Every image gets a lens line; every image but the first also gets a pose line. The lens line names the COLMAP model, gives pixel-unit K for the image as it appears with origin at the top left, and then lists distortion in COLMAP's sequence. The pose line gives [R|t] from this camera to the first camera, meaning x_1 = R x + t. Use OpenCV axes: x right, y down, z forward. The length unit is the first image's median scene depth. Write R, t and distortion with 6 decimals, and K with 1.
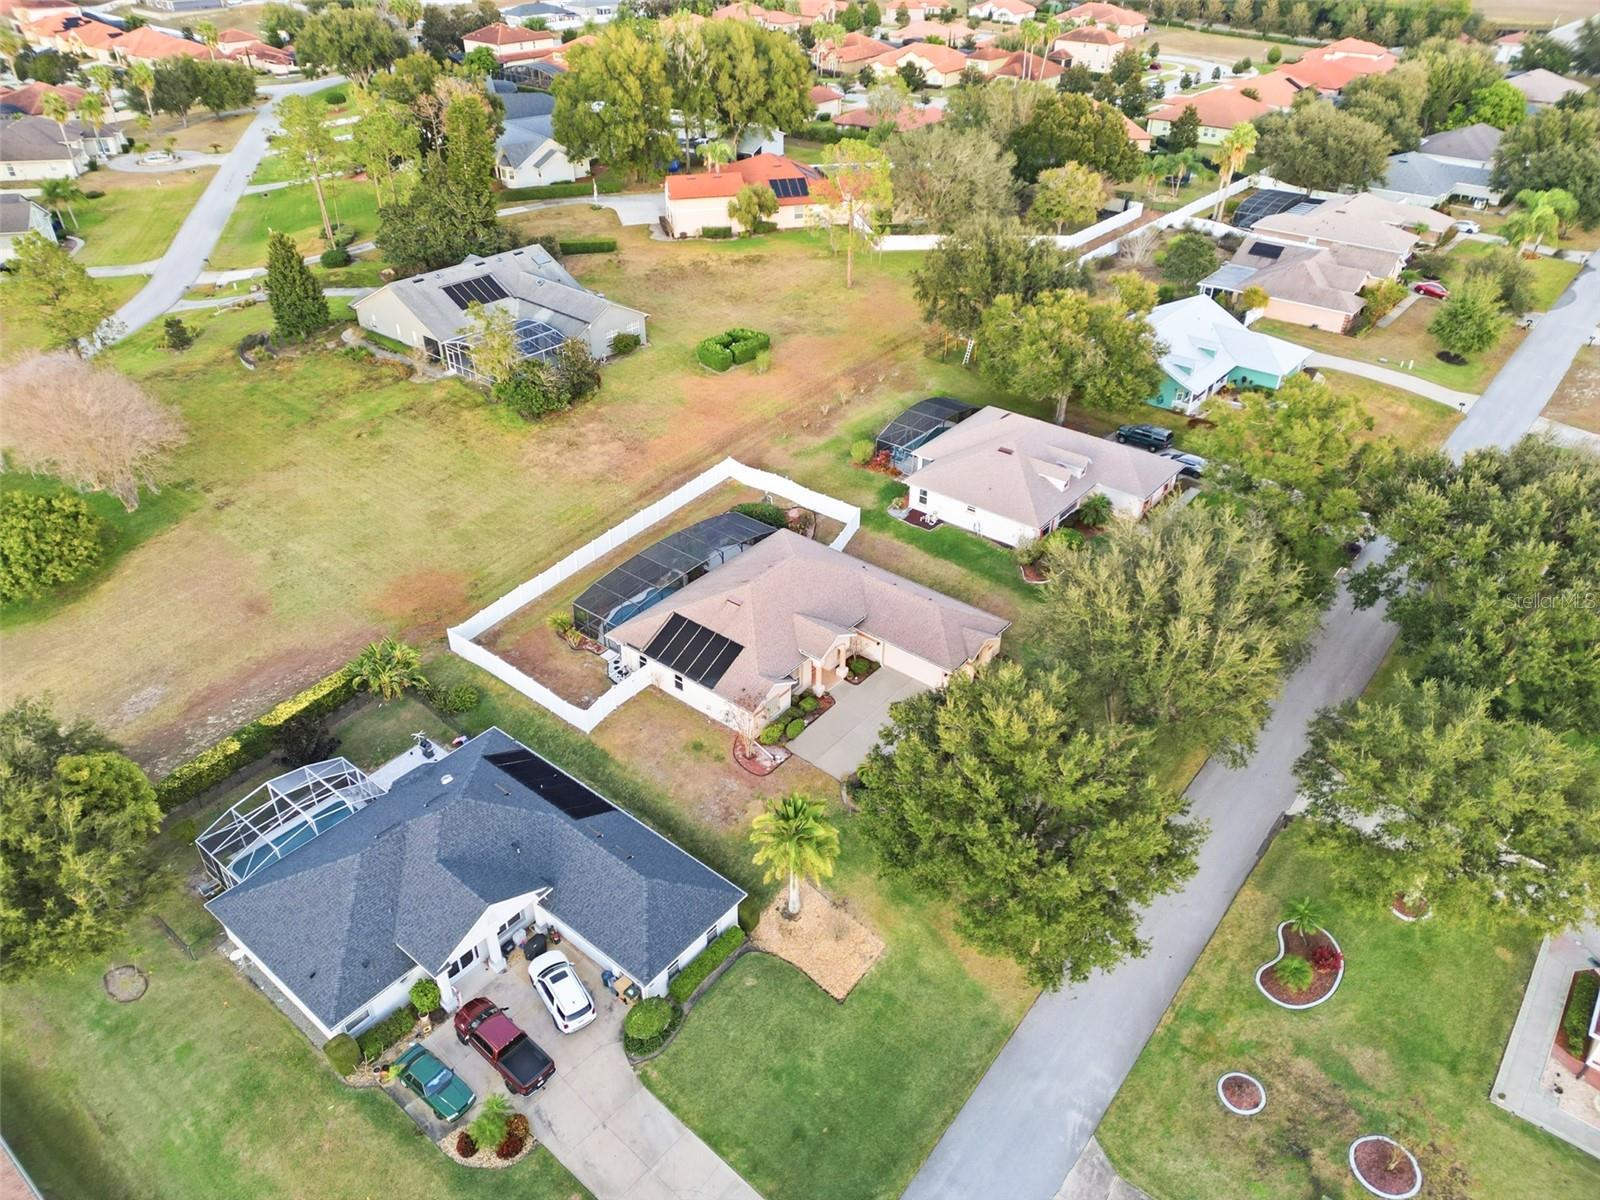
lens RADIAL K [[1107.6, 0, 796.3], [0, 1107.6, 591.2], [0, 0, 1]] dist [0.104036, -0.110772]
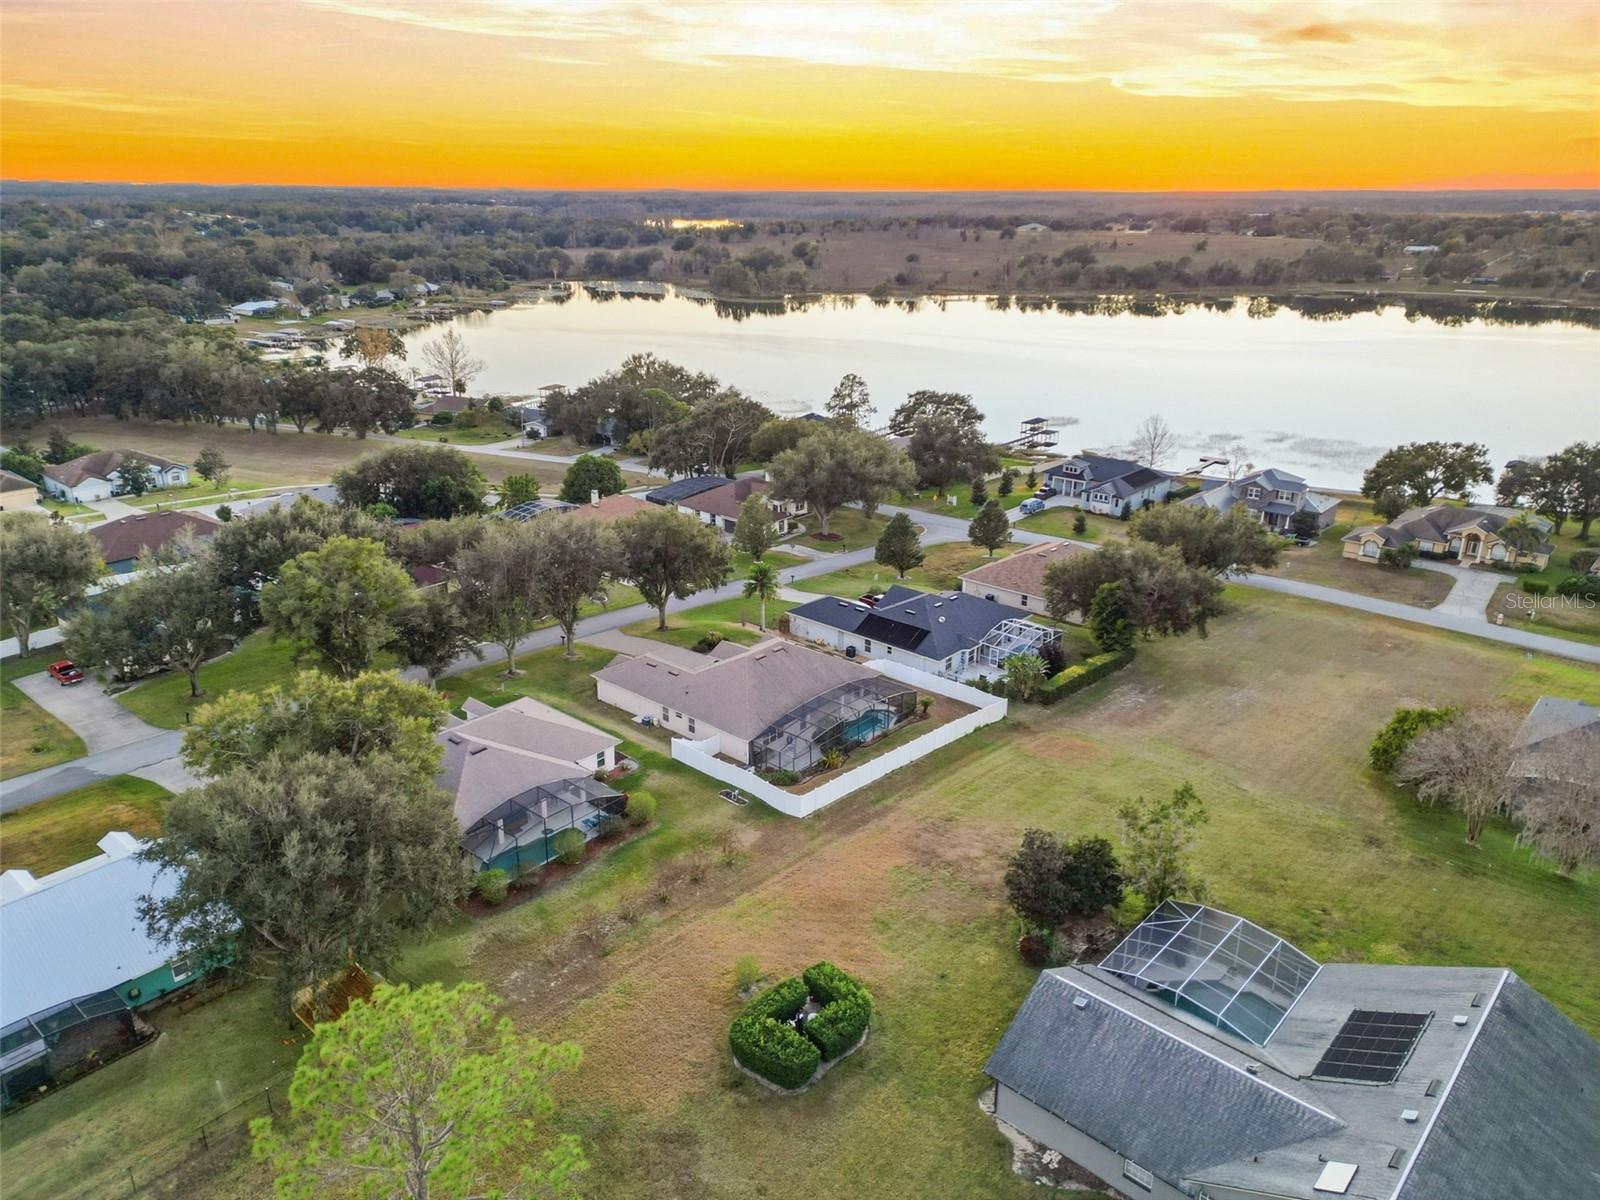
lens RADIAL K [[1107.6, 0, 796.3], [0, 1107.6, 591.2], [0, 0, 1]] dist [0.104036, -0.110772]
pose [[-0.998786, -0.033917, 0.035730, -0.078954], [0.008181, 0.601008, 0.799201, -0.843385], [-0.048580, 0.798523, -0.600001, 1.306520]]
